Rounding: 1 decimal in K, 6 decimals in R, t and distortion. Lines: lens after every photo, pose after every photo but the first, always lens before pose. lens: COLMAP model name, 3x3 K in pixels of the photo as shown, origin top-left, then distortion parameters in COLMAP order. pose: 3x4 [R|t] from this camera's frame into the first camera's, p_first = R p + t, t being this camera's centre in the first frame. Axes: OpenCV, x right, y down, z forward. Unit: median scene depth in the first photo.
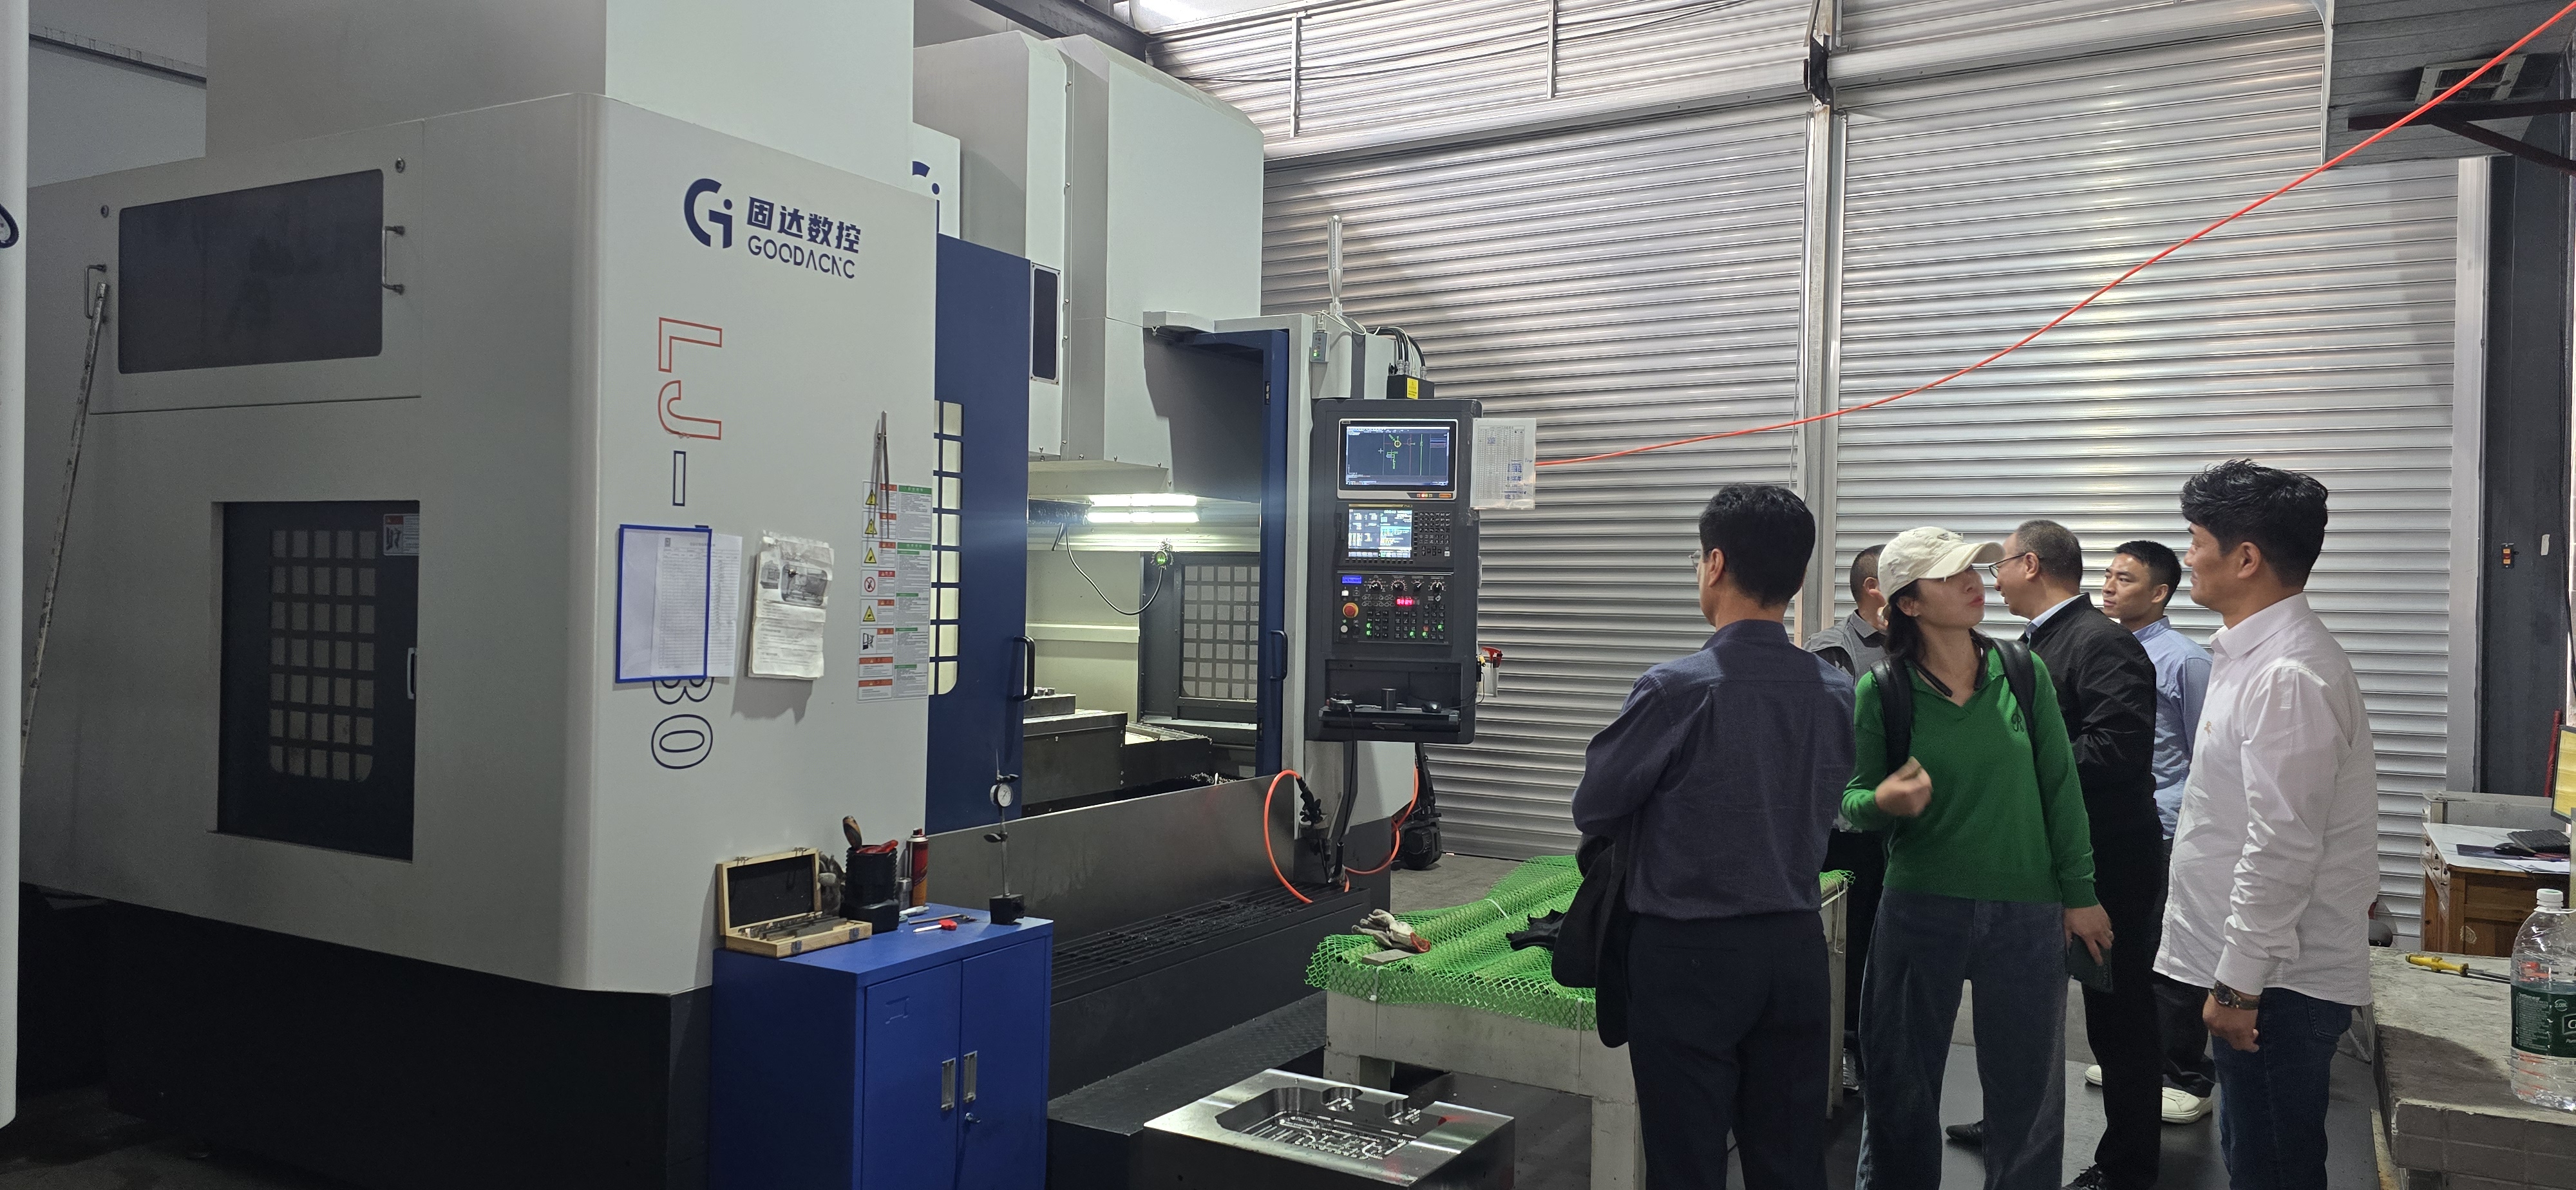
lens RADIAL K [[1668.0, 0, 1288.9], [0, 1668.0, 595.8], [0, 0, 1]] dist [0.004384, 0.000370]
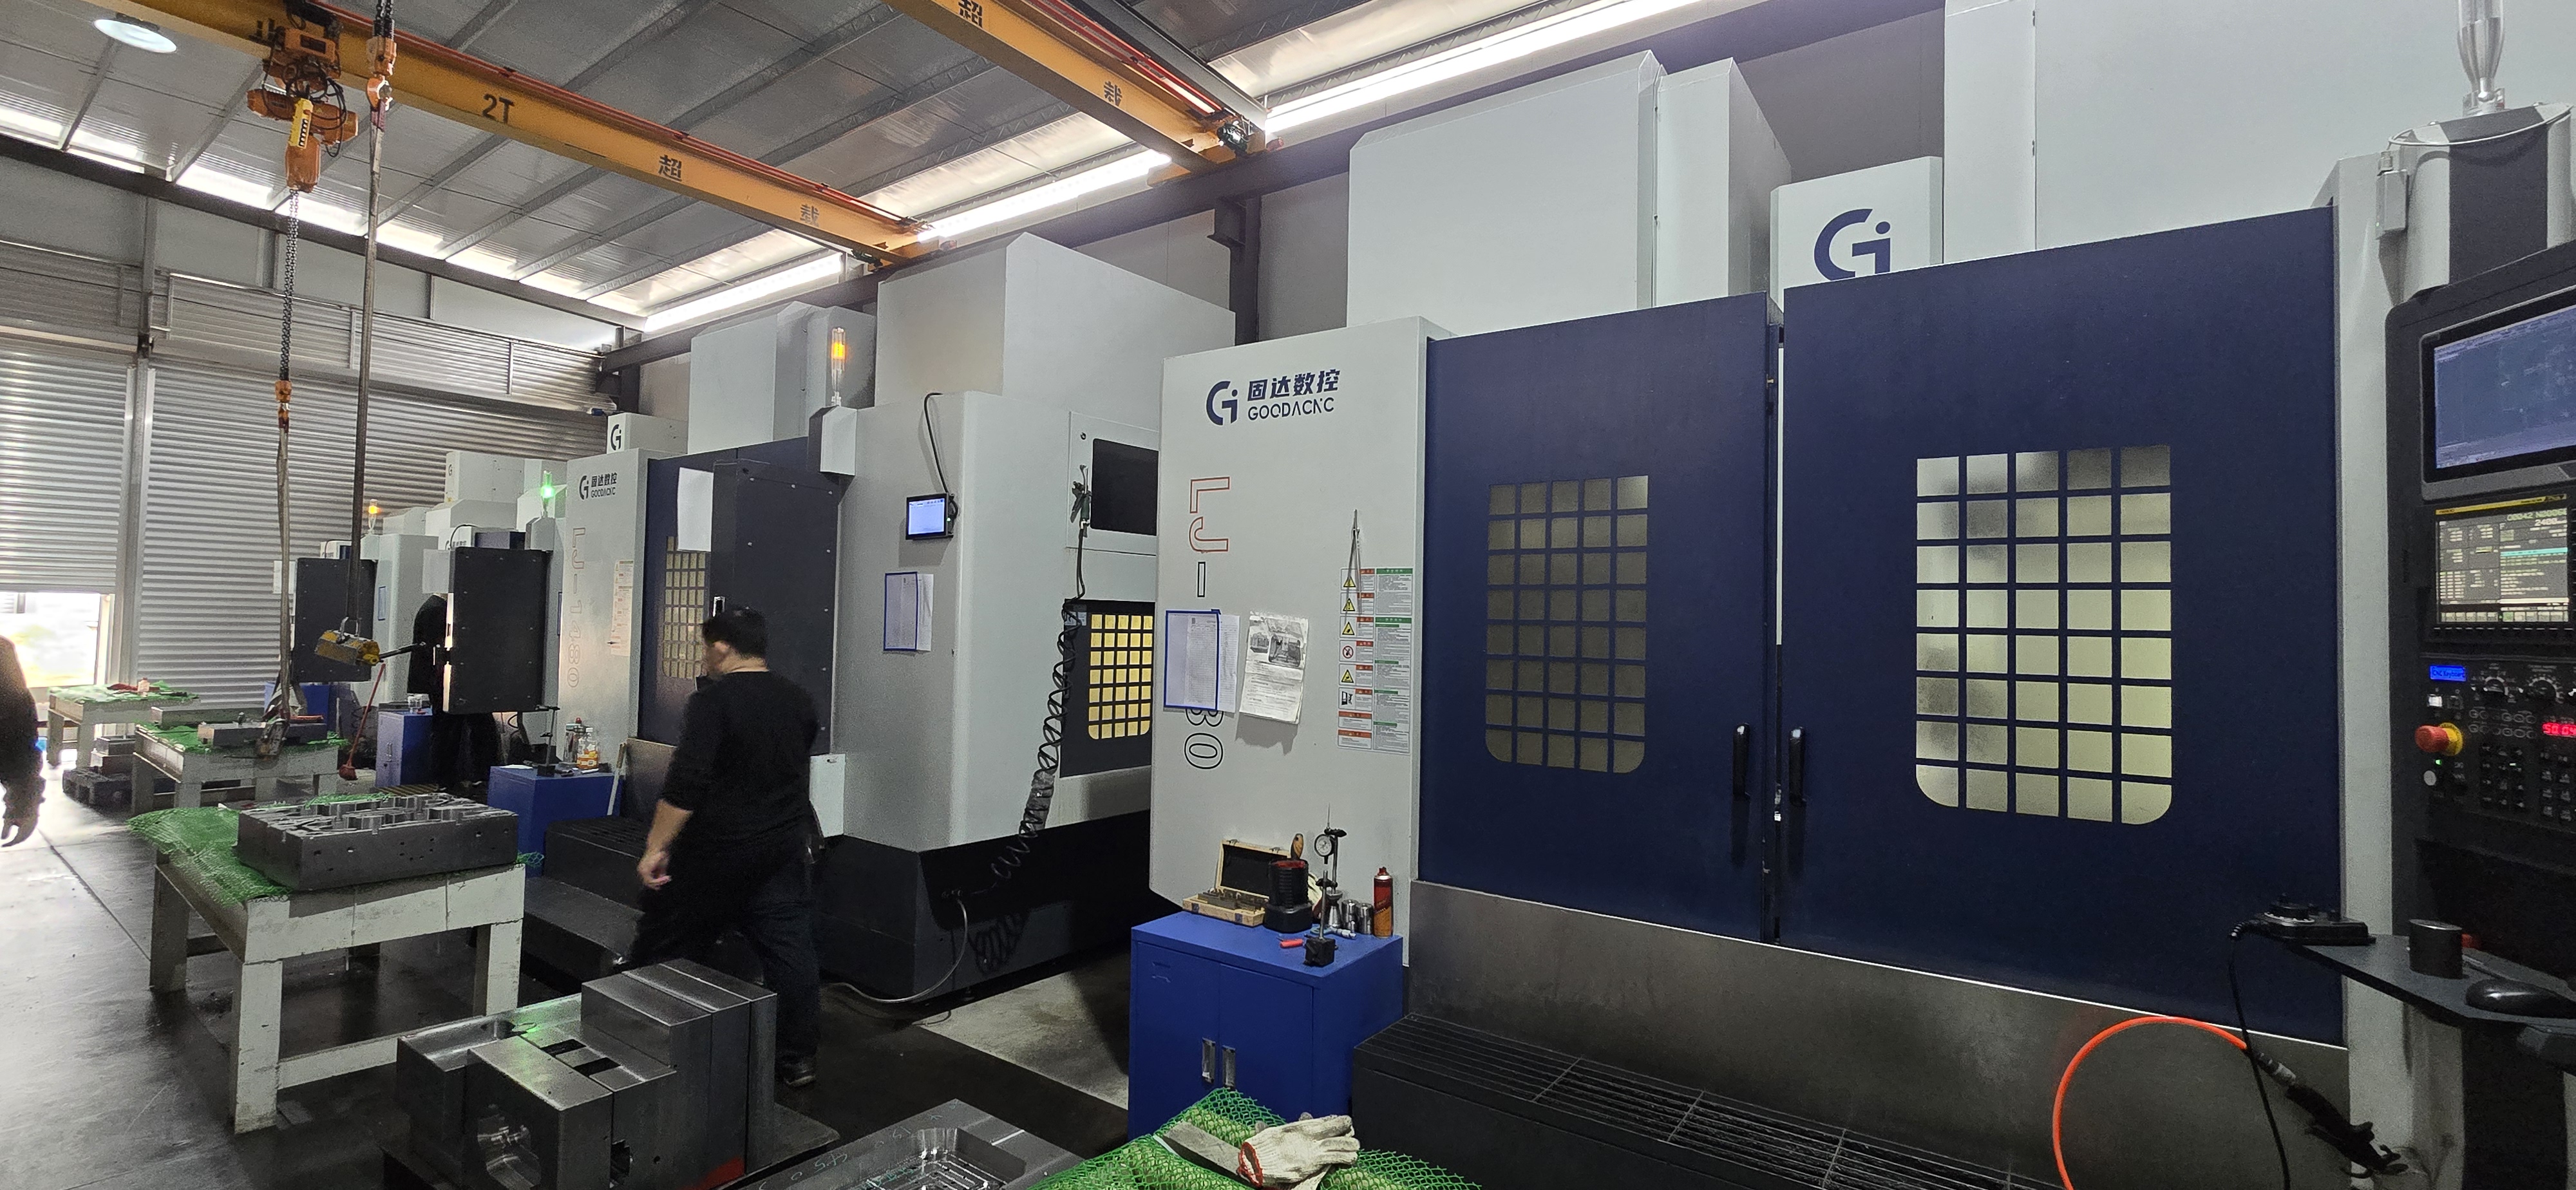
lens RADIAL K [[1028.4, 0, 1293.6], [0, 1028.4, 598.7], [0, 0, 1]] dist [0.002508, 0.000261]
pose [[-0.084623, -0.046688, -0.995319, 0.526468], [-0.030313, 0.998560, -0.044263, -0.011804], [0.995952, 0.026426, -0.085916, 1.063893]]
